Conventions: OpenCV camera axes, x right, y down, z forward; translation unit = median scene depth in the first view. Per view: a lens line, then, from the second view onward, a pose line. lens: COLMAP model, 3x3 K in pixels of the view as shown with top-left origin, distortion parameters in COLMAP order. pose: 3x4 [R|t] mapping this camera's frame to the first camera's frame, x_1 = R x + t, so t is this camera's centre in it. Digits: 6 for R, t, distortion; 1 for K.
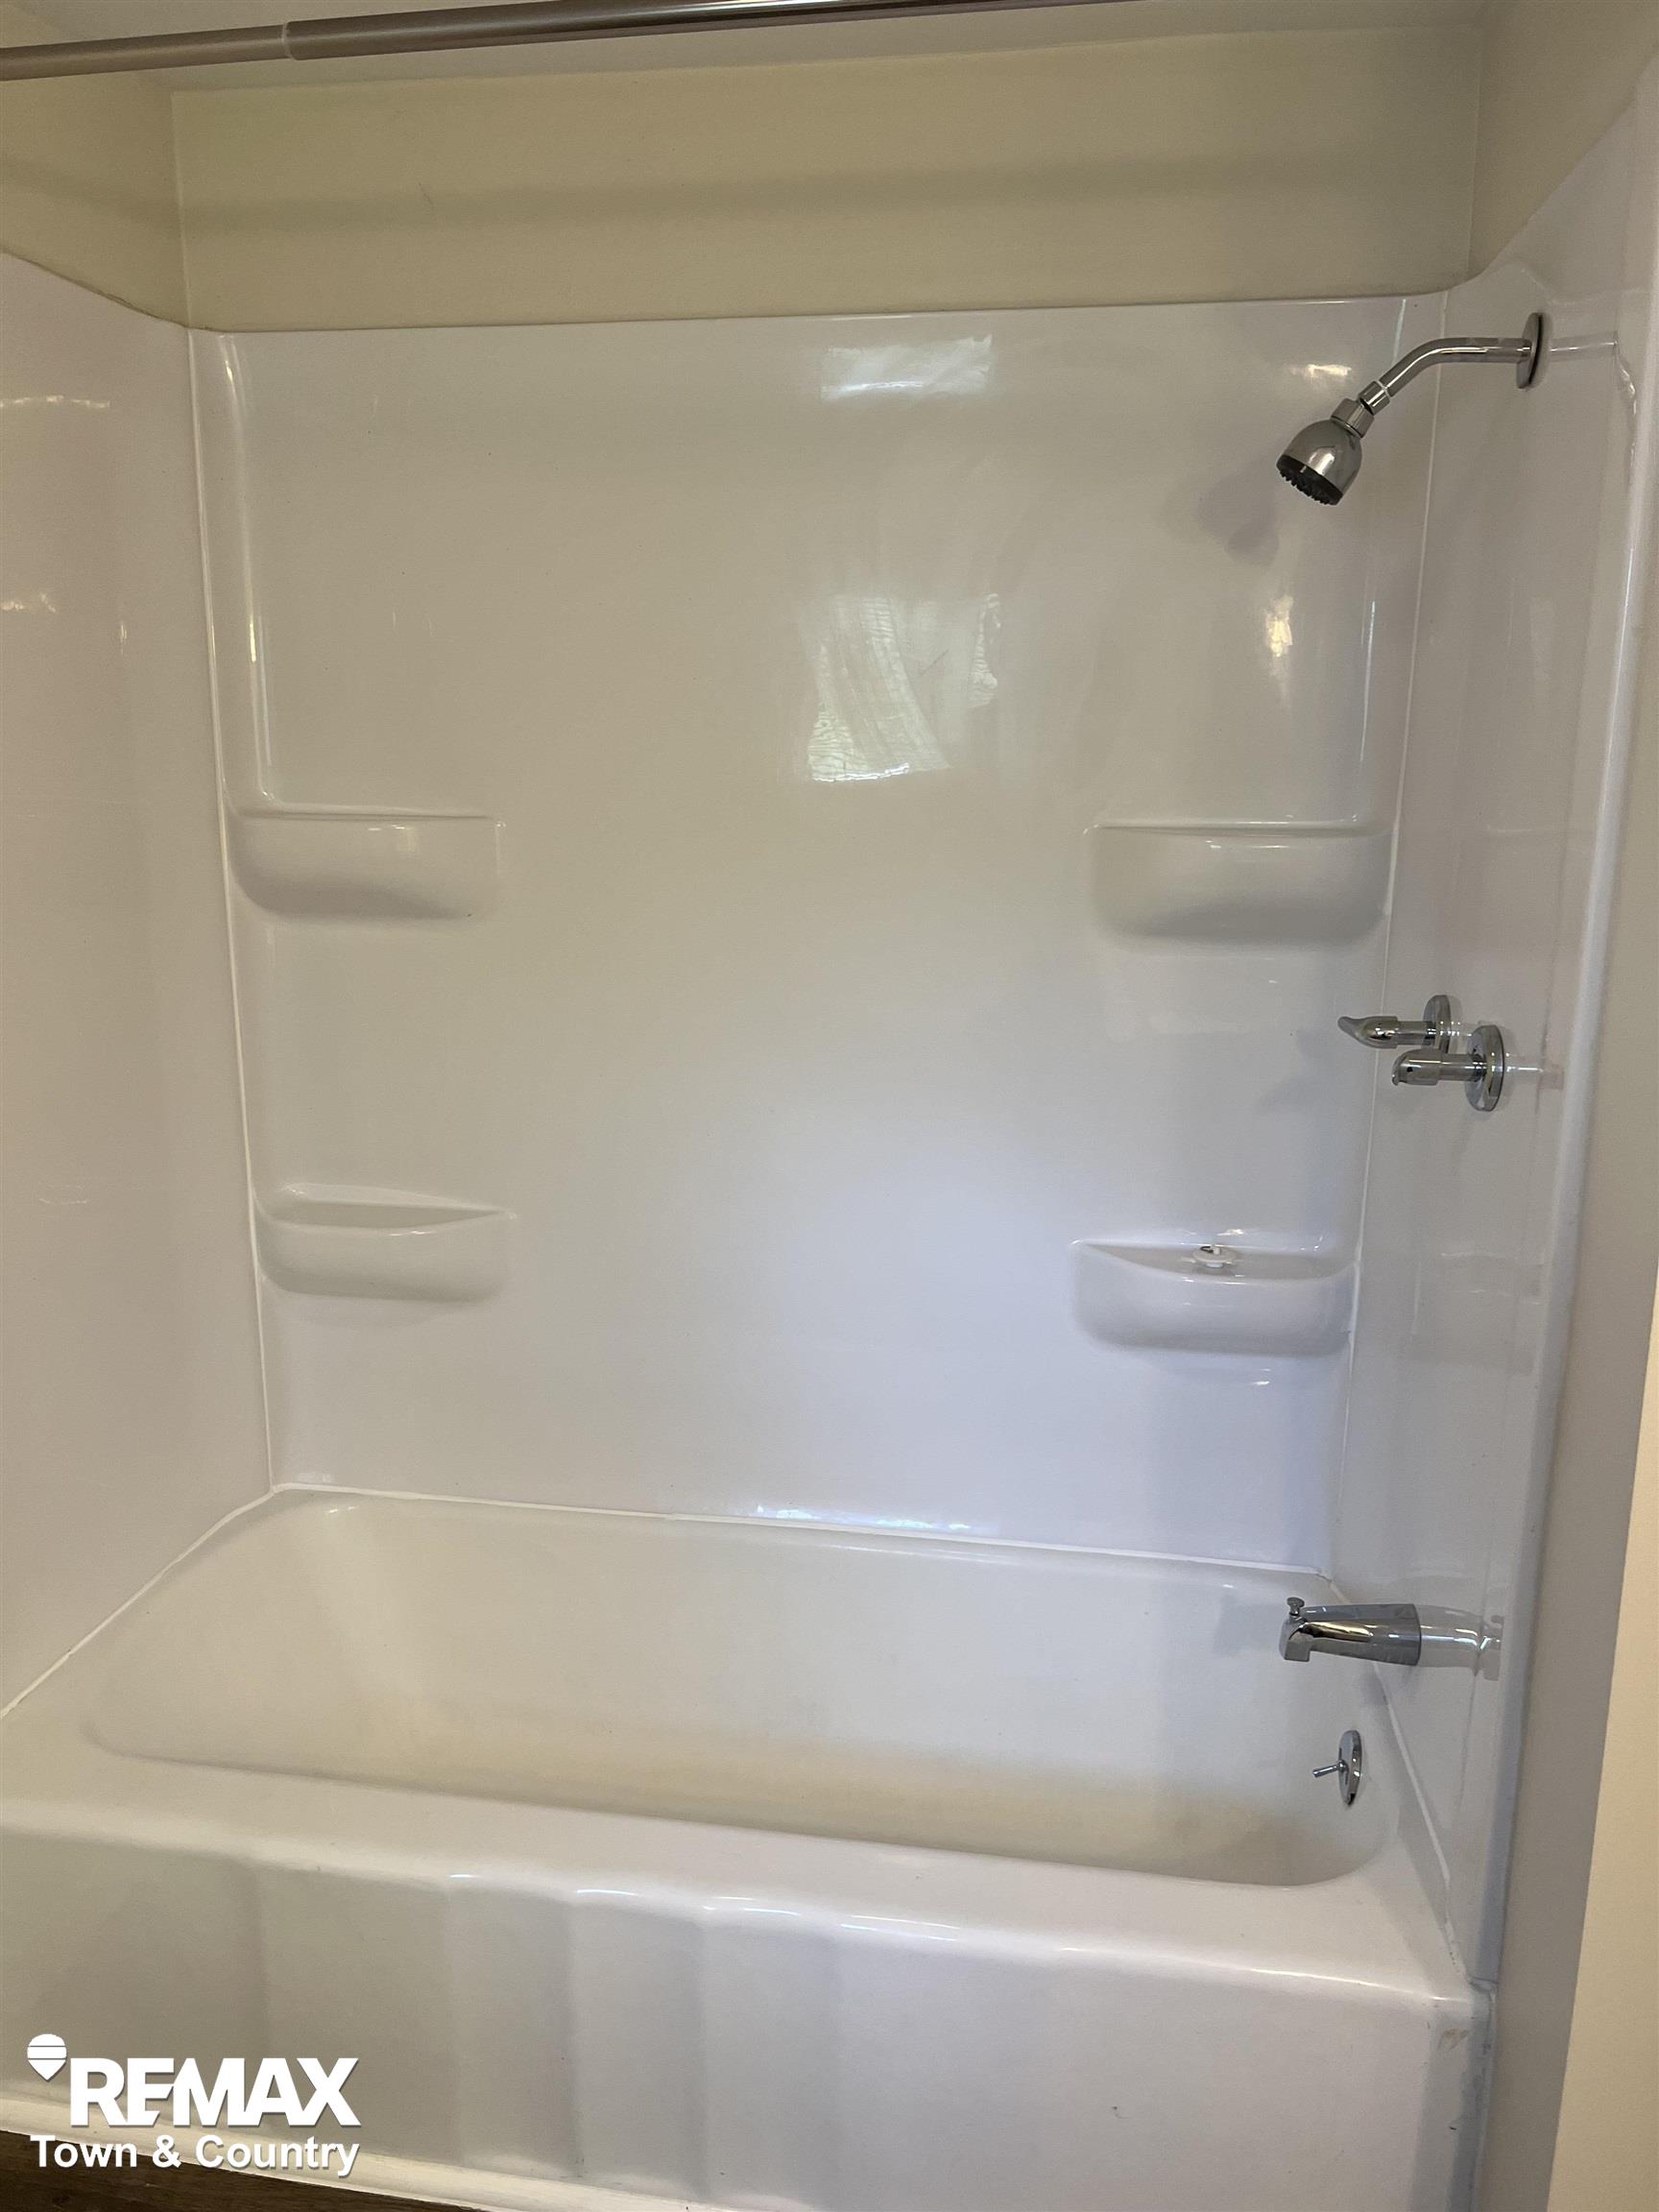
lens RADIAL K [[1689.8, 0, 692.8], [0, 1689.8, 1143.2], [0, 0, 1]] dist [0.072211, -0.093370]
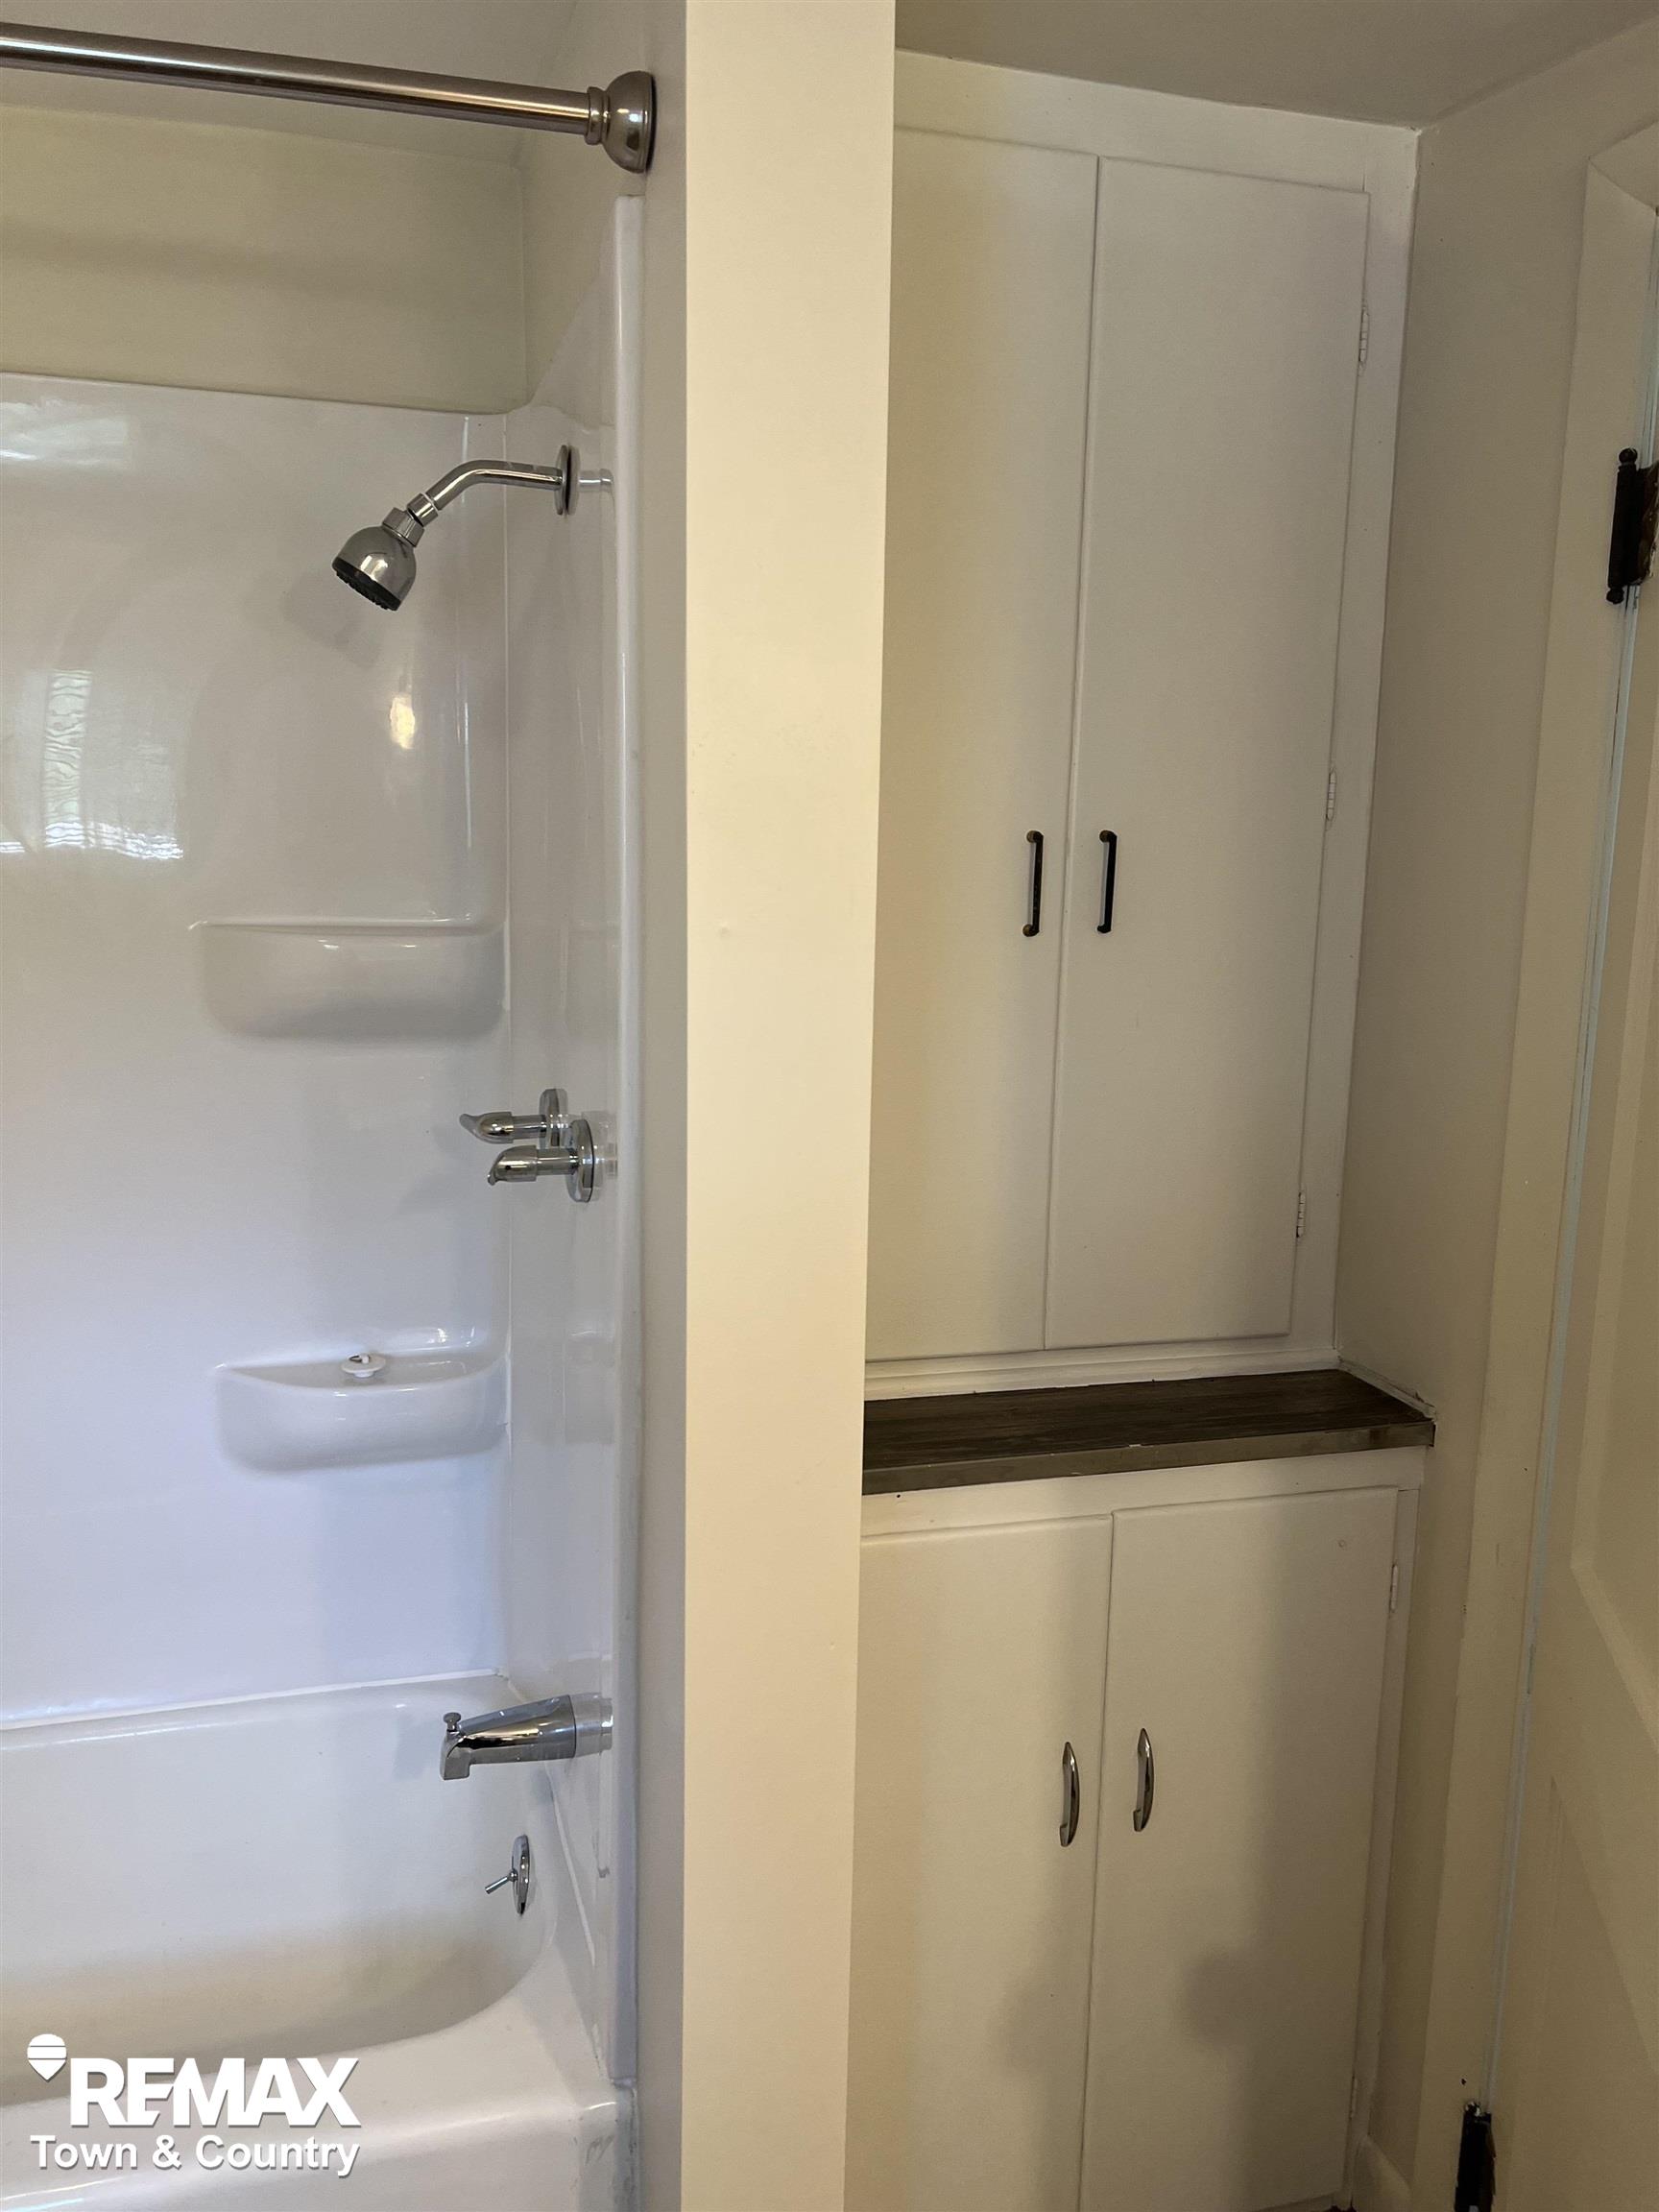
lens RADIAL K [[1689.8, 0, 811.6], [0, 1689.8, 1112.2], [0, 0, 1]] dist [0.072211, -0.093370]
pose [[0.905099, -0.055891, 0.421510, 0.147991], [0.079210, 0.996133, -0.038001, -0.021313], [-0.417757, 0.067783, 0.906027, 0.011079]]
